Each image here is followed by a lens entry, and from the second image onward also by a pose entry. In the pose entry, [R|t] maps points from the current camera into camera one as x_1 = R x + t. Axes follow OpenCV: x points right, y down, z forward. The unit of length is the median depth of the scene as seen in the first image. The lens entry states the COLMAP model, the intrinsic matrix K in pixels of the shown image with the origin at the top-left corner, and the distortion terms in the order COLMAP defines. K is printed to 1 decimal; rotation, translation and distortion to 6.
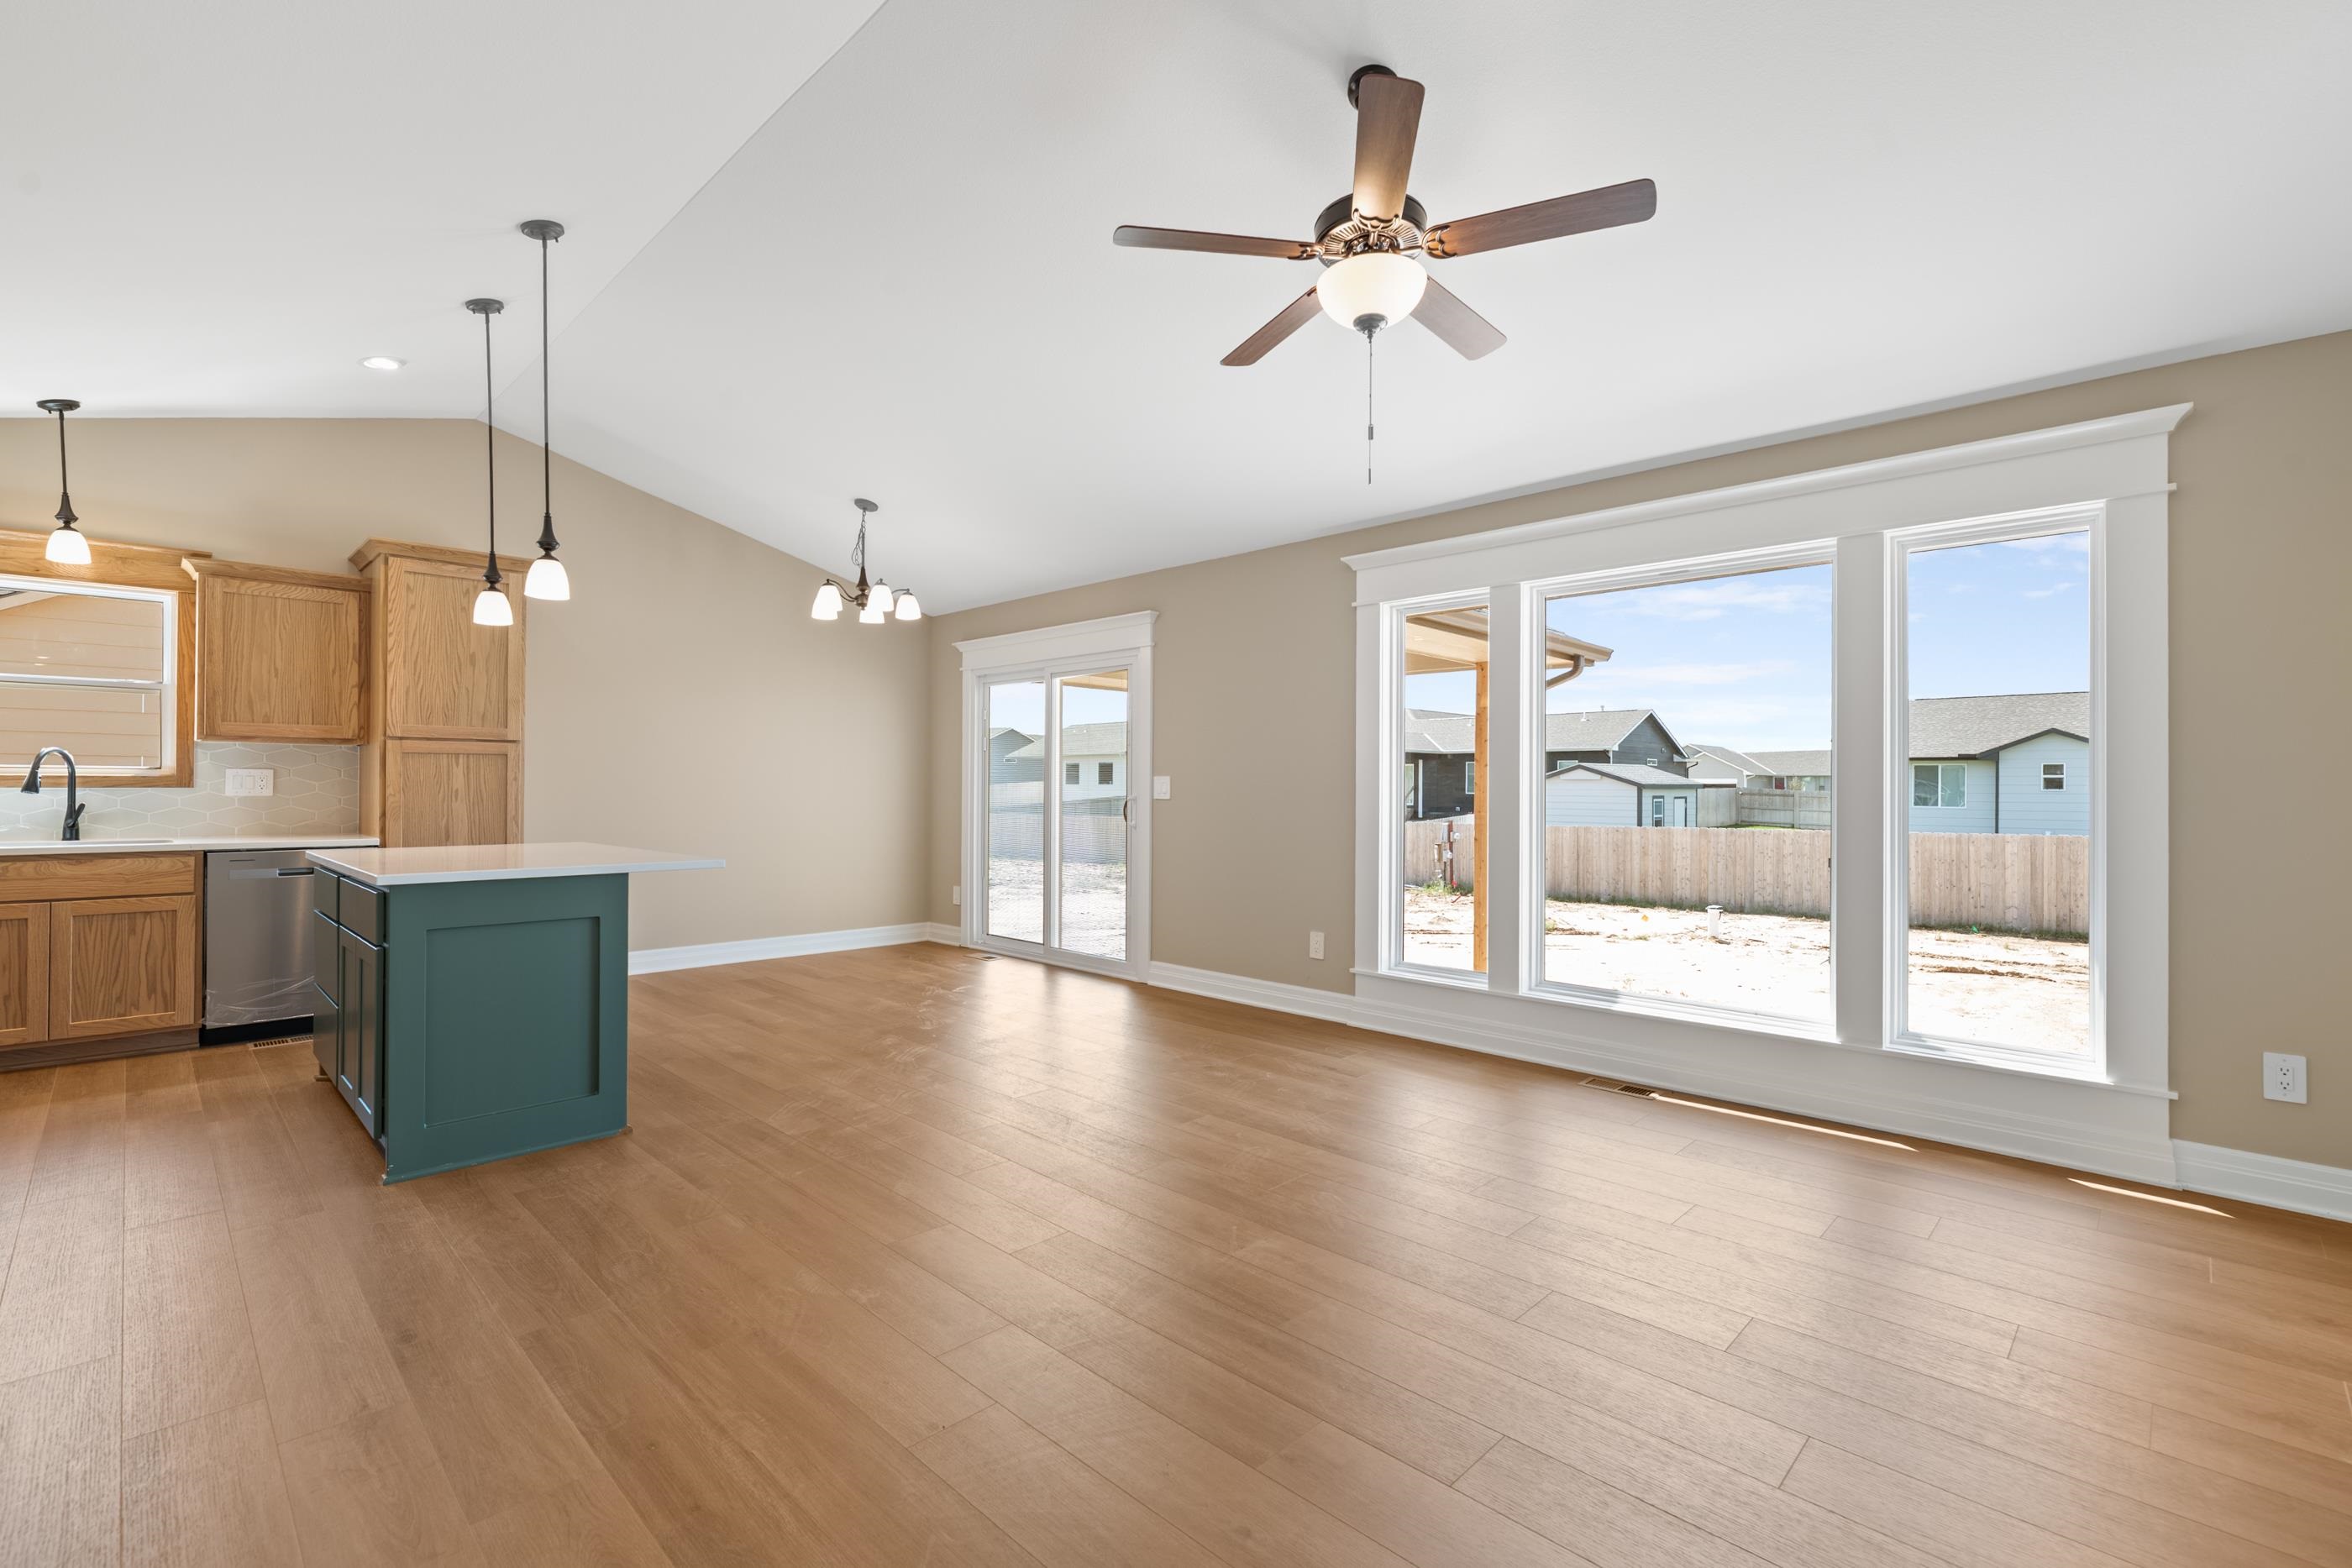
lens RADIAL K [[1029.5, 0, 1176.0], [0, 1029.5, 784.0], [0, 0, 1]] dist [-0.007326, -0.000619]
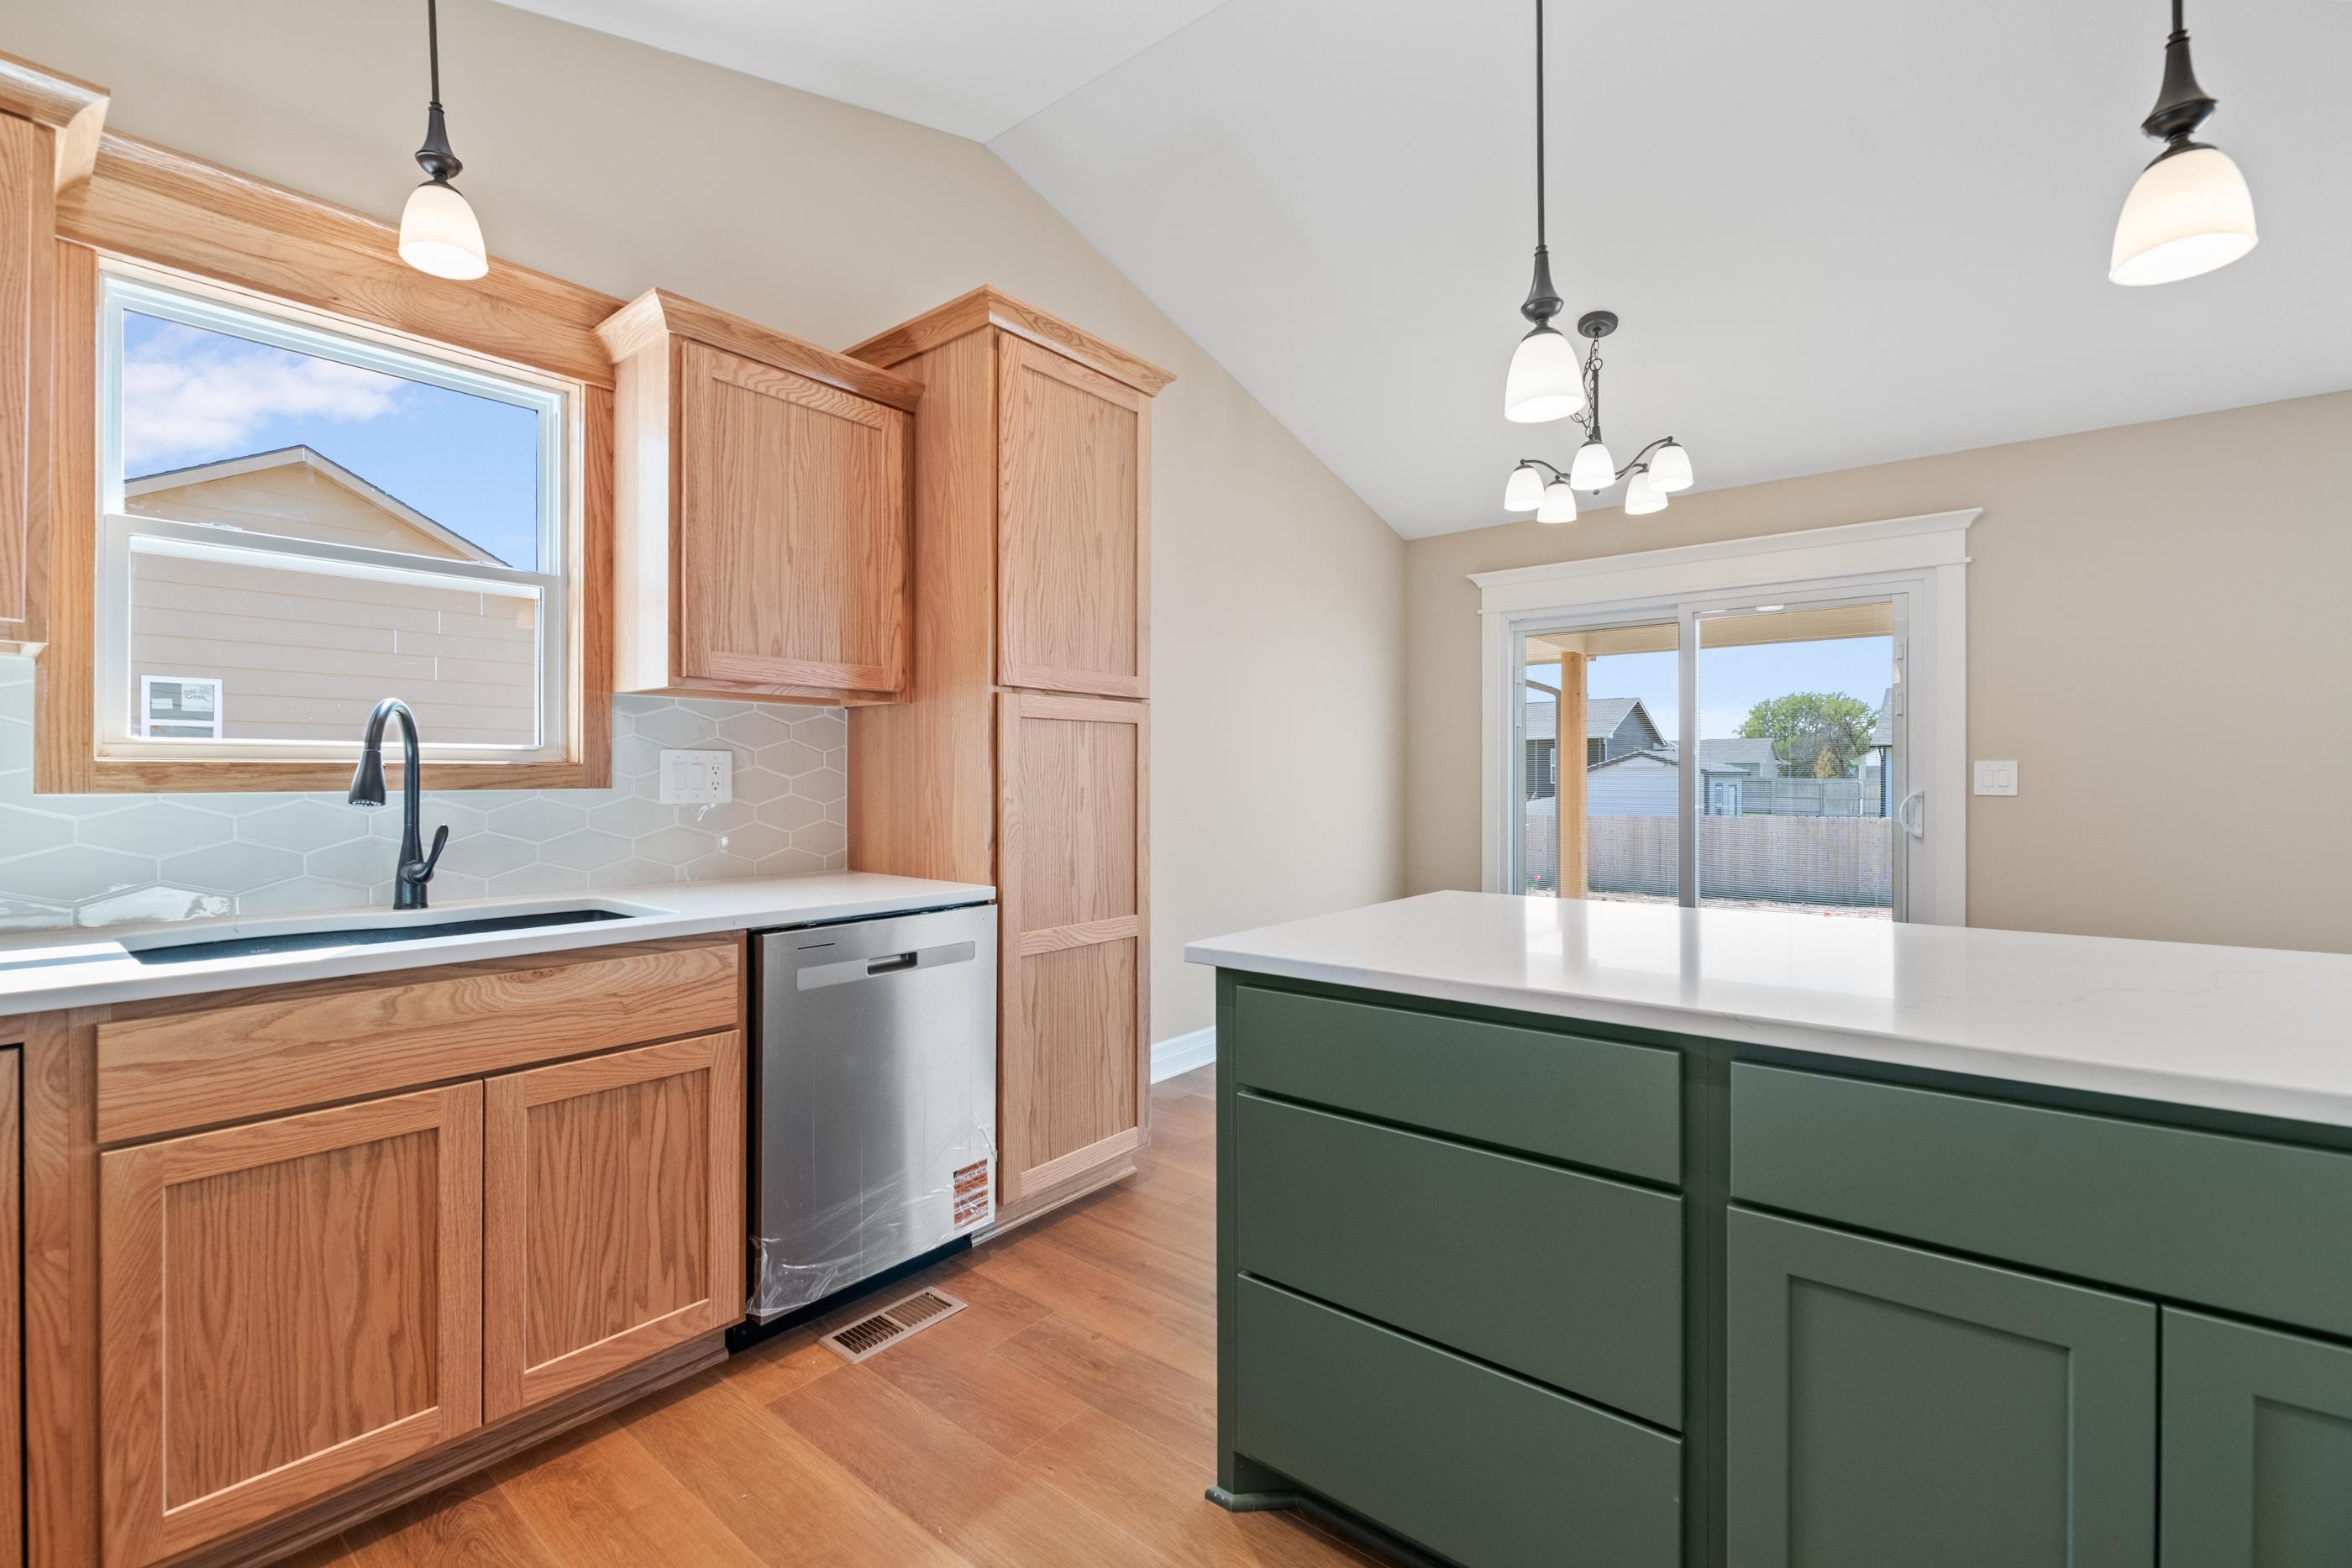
lens RADIAL K [[1017.4, 0, 1164.6], [0, 1017.4, 774.9], [0, 0, 1]] dist [-0.004149, -0.000937]
pose [[0.996902, -0.004997, 0.078492, -0.740116], [0.004907, 0.999987, 0.001342, -0.002105], [-0.078498, -0.000952, 0.996914, 0.496777]]
